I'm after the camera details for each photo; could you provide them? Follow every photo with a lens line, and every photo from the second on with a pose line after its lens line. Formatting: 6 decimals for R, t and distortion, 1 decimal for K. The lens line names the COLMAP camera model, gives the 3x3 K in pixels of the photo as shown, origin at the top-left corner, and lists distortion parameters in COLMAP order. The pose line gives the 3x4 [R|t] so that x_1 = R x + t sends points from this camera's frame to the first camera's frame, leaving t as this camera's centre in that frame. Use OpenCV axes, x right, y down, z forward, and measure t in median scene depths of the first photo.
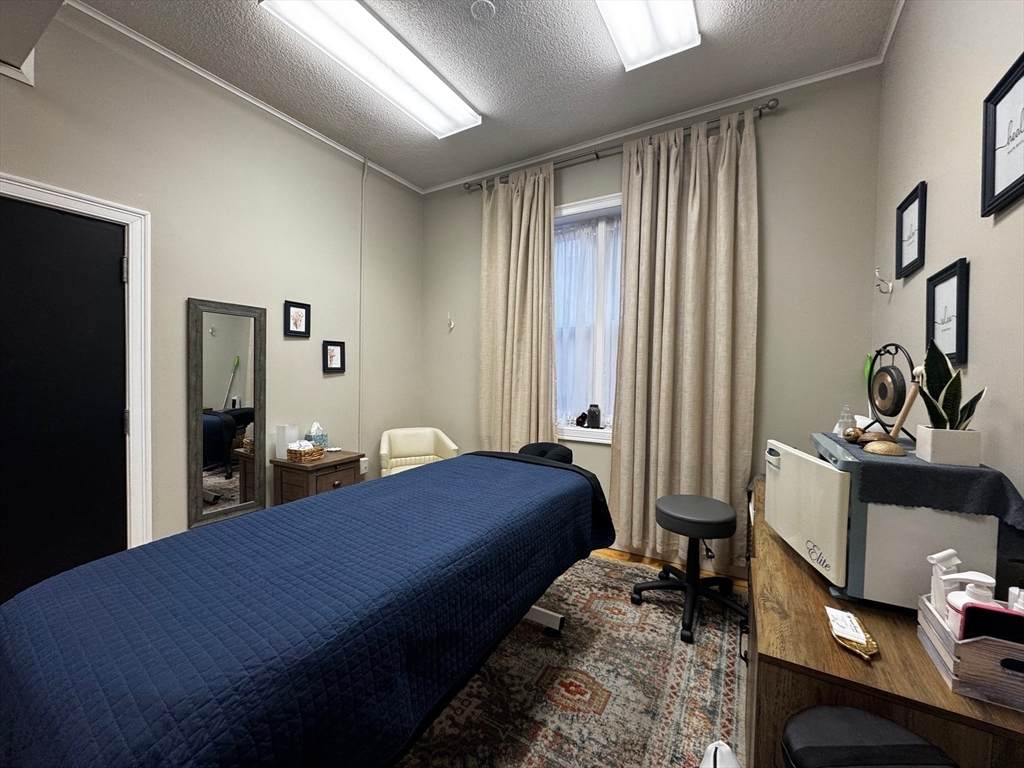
lens RADIAL K [[409.3, 0, 513.9], [0, 409.3, 381.7], [0, 0, 1]] dist [-0.003741, 0.000797]
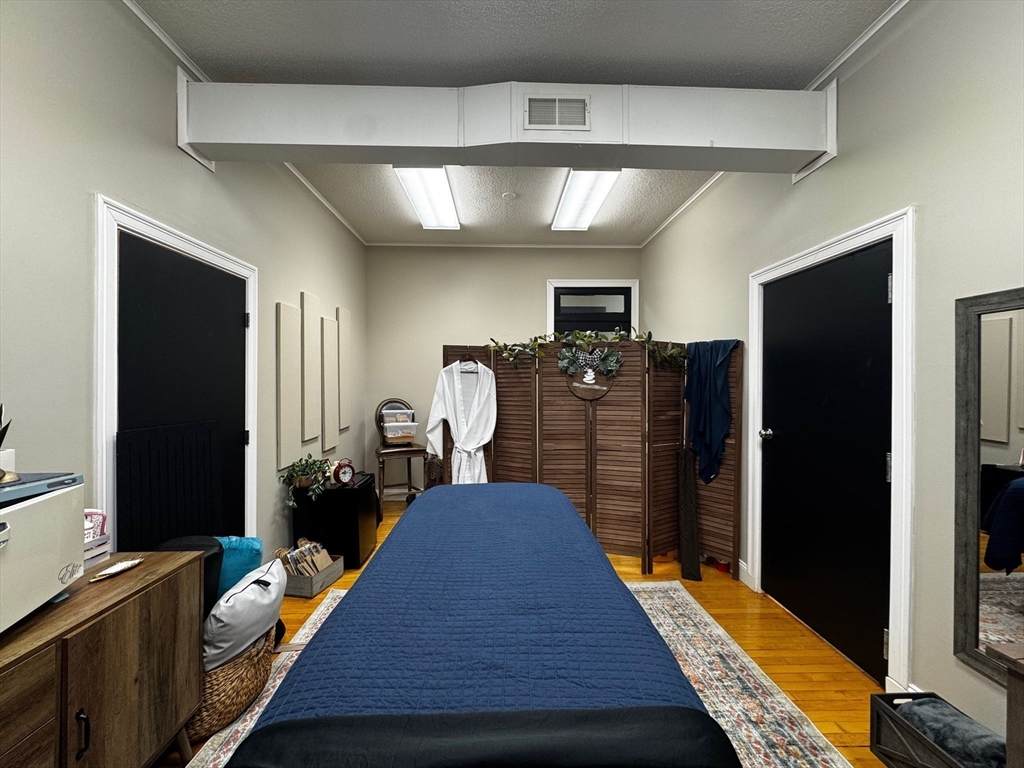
lens RADIAL K [[409.3, 0, 512.6], [0, 409.3, 382.5], [0, 0, 1]] dist [-0.003741, 0.000797]
pose [[-0.839208, -0.015529, -0.543588, 0.126134], [-0.026292, 0.999582, 0.012035, -0.050157], [0.543174, 0.024392, -0.839266, 0.945693]]
